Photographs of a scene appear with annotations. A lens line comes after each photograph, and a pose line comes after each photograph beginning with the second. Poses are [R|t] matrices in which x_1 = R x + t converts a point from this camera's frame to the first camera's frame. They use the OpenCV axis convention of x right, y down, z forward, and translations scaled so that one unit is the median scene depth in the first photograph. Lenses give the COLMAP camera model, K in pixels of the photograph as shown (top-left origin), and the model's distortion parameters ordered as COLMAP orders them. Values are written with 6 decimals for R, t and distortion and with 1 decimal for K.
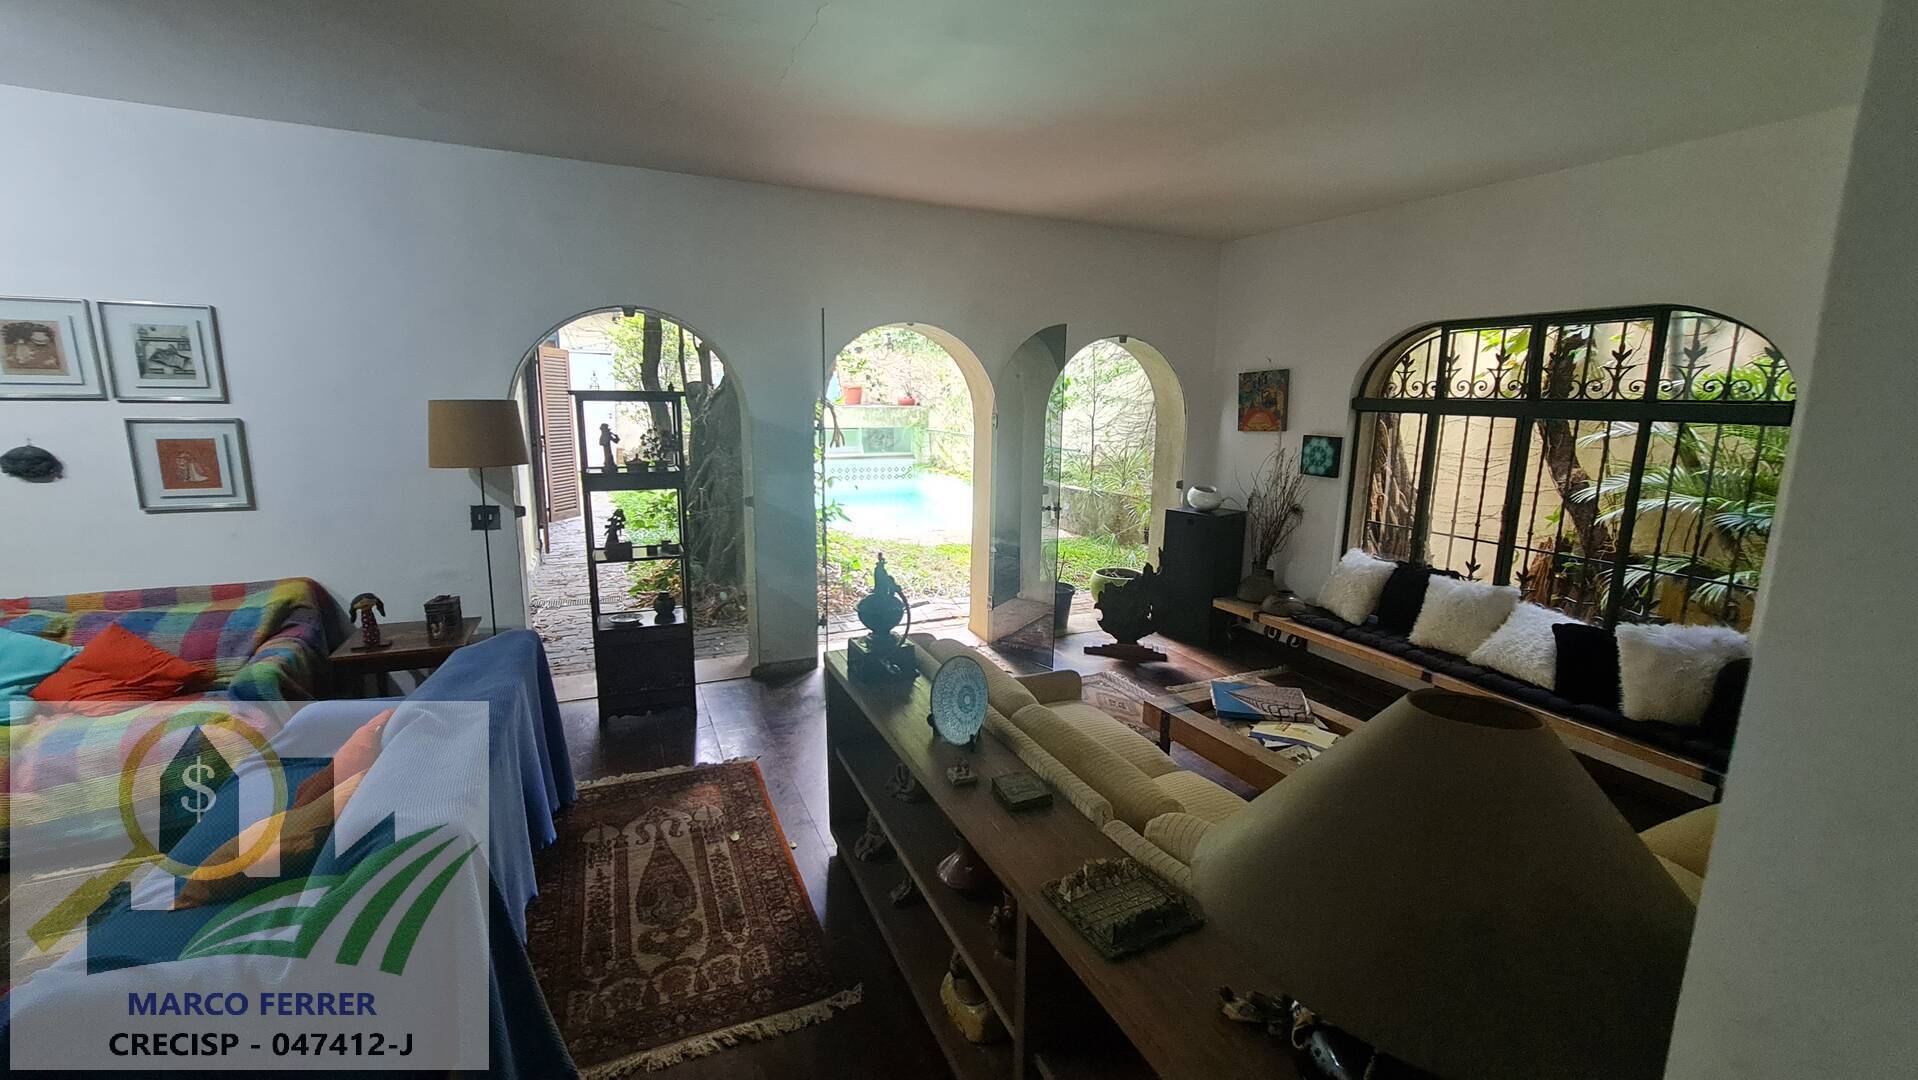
lens RADIAL K [[786.3, 0, 966.9], [0, 786.3, 532.4], [0, 0, 1]] dist [0.001560, 0.000318]
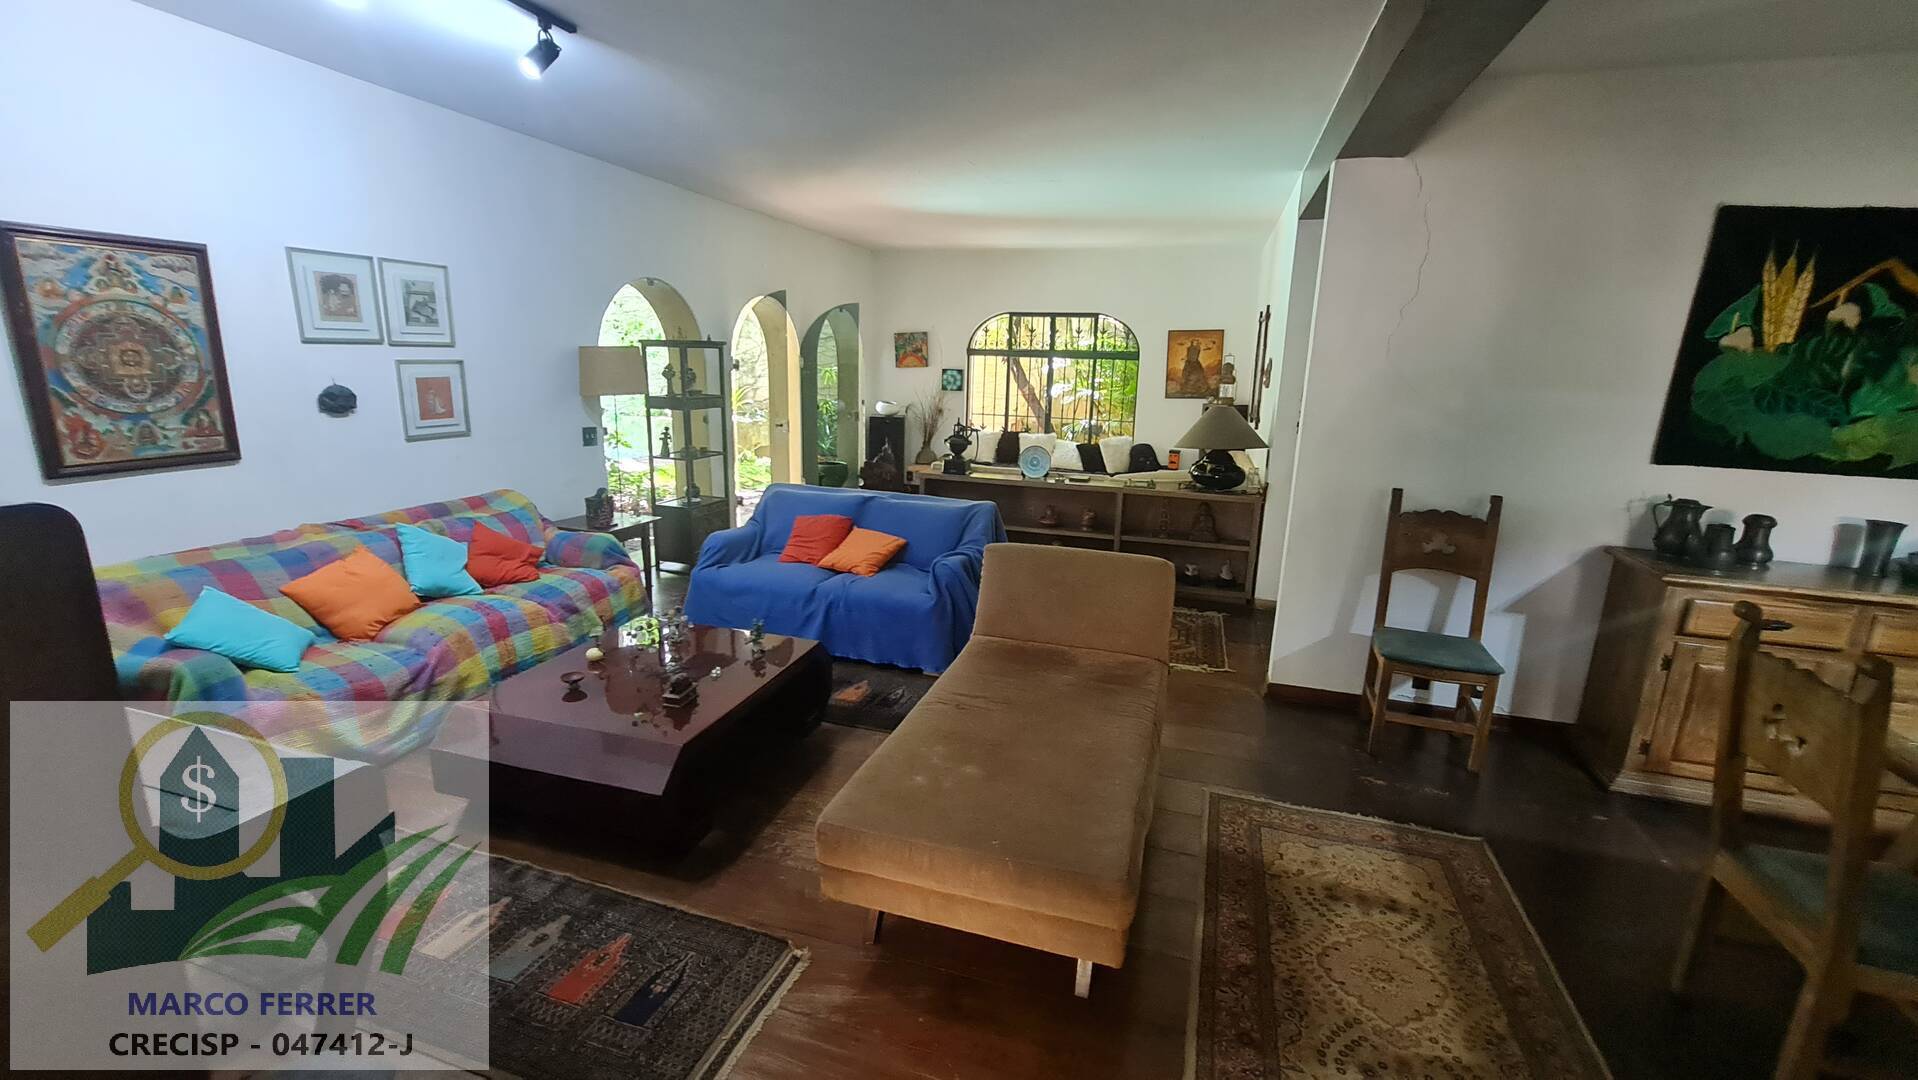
lens RADIAL K [[786.3, 0, 966.9], [0, 786.3, 532.4], [0, 0, 1]] dist [0.001560, 0.000318]
pose [[0.669417, -0.162362, 0.724928, -1.307987], [0.115490, 0.986705, 0.114346, 0.069956], [-0.733855, 0.007177, 0.679268, -0.400437]]
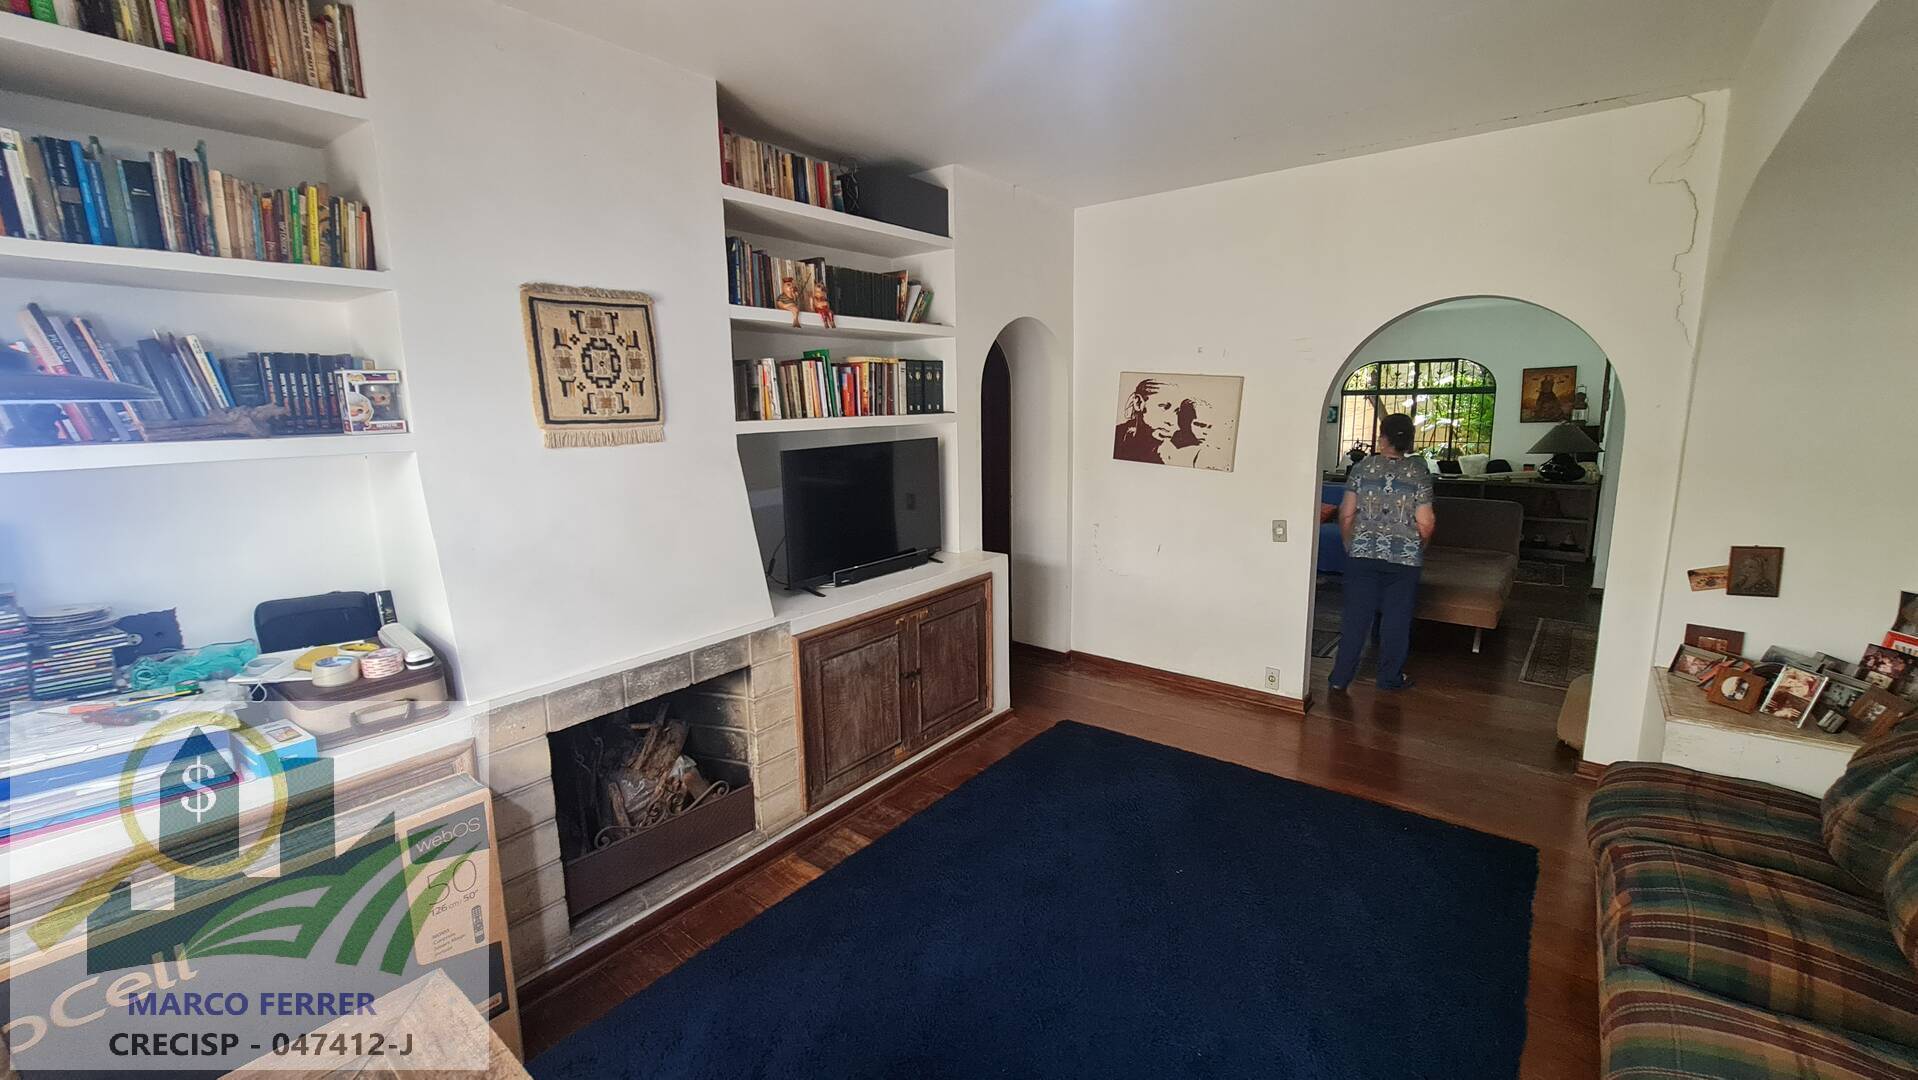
lens RADIAL K [[786.3, 0, 966.9], [0, 786.3, 532.4], [0, 0, 1]] dist [0.001560, 0.000318]
pose [[0.892251, -0.104771, 0.439216, -2.346350], [0.108951, 0.993922, 0.015762, 0.149475], [-0.438198, 0.033789, 0.898243, -0.977686]]
